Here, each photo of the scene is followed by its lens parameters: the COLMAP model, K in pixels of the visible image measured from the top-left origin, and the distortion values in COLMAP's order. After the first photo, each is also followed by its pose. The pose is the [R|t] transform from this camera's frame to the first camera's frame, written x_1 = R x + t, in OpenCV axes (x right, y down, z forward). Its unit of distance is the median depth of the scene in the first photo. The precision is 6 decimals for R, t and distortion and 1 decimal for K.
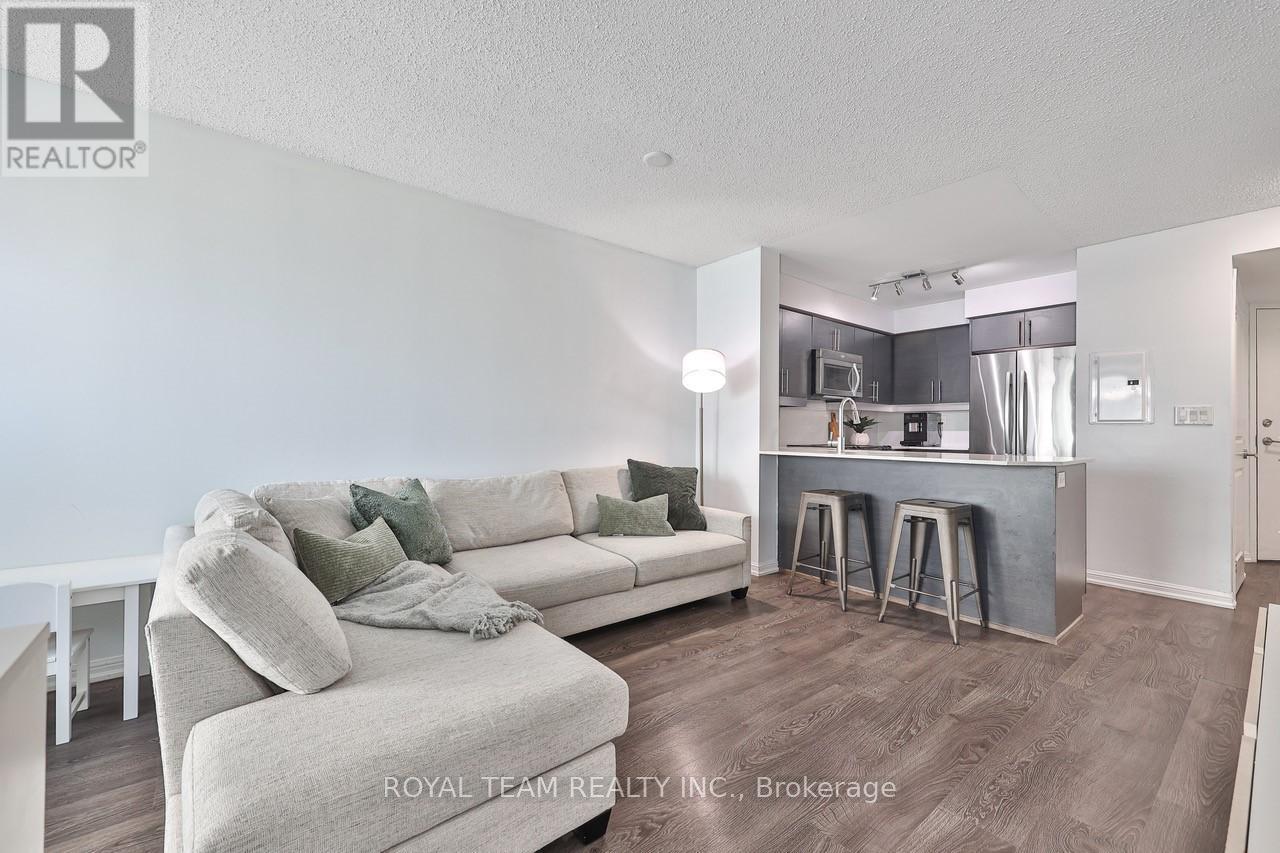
lens RADIAL K [[516.8, 0, 639.6], [0, 516.8, 424.7], [0, 0, 1]] dist [-0.001484, 0.000954]
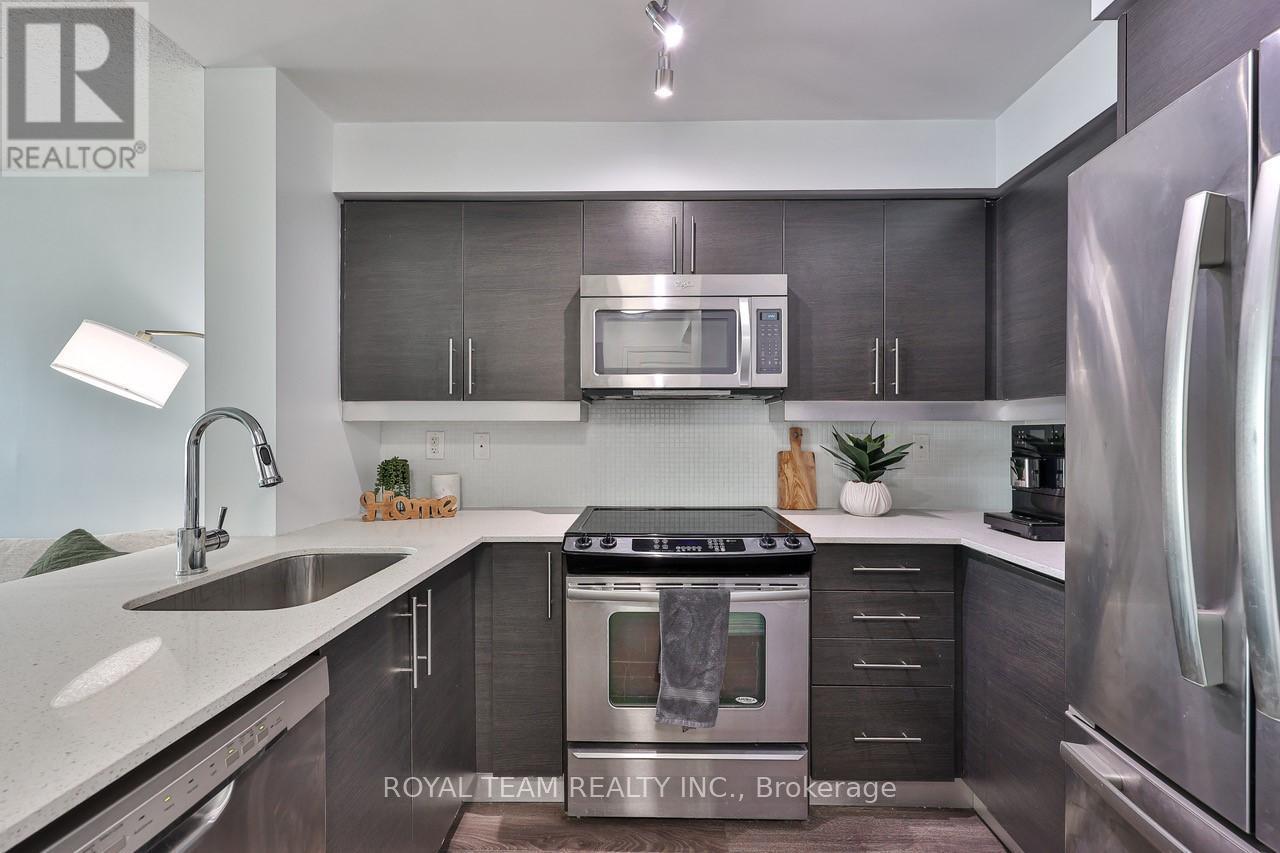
lens RADIAL K [[536.7, 0, 652.9], [0, 536.7, 432.6], [0, 0, 1]] dist [0.003112, -0.000369]
pose [[0.784046, -0.008262, -0.620648, 0.833784], [0.014071, 0.999891, 0.004464, -0.035359], [0.620544, -0.012233, 0.784076, 0.913802]]
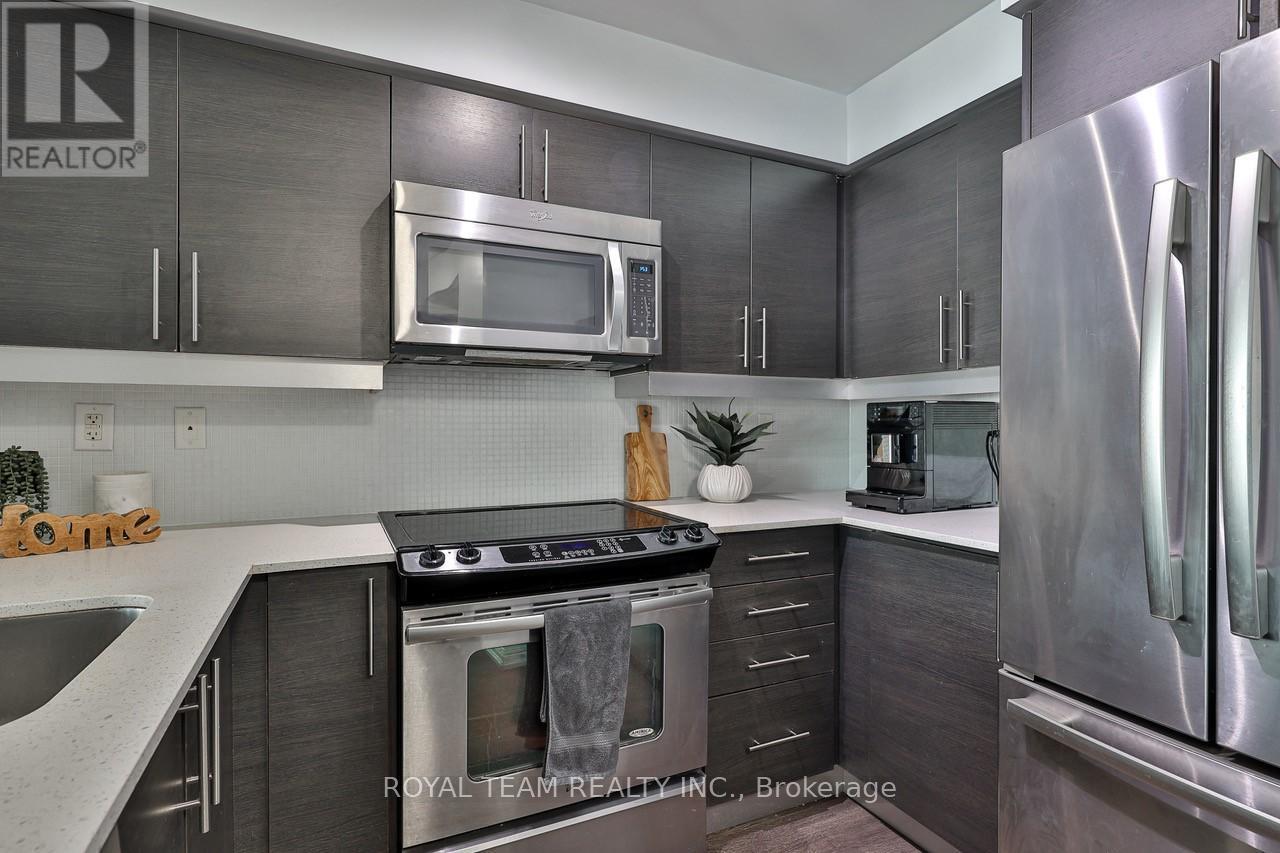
lens RADIAL K [[628.8, 0, 653.7], [0, 628.8, 425.4], [0, 0, 1]] dist [0.001314, 0.000533]
pose [[0.978819, -0.006345, -0.204627, 0.710398], [0.009384, 0.999860, 0.013886, -0.024090], [0.204510, -0.015512, 0.978742, 0.895633]]
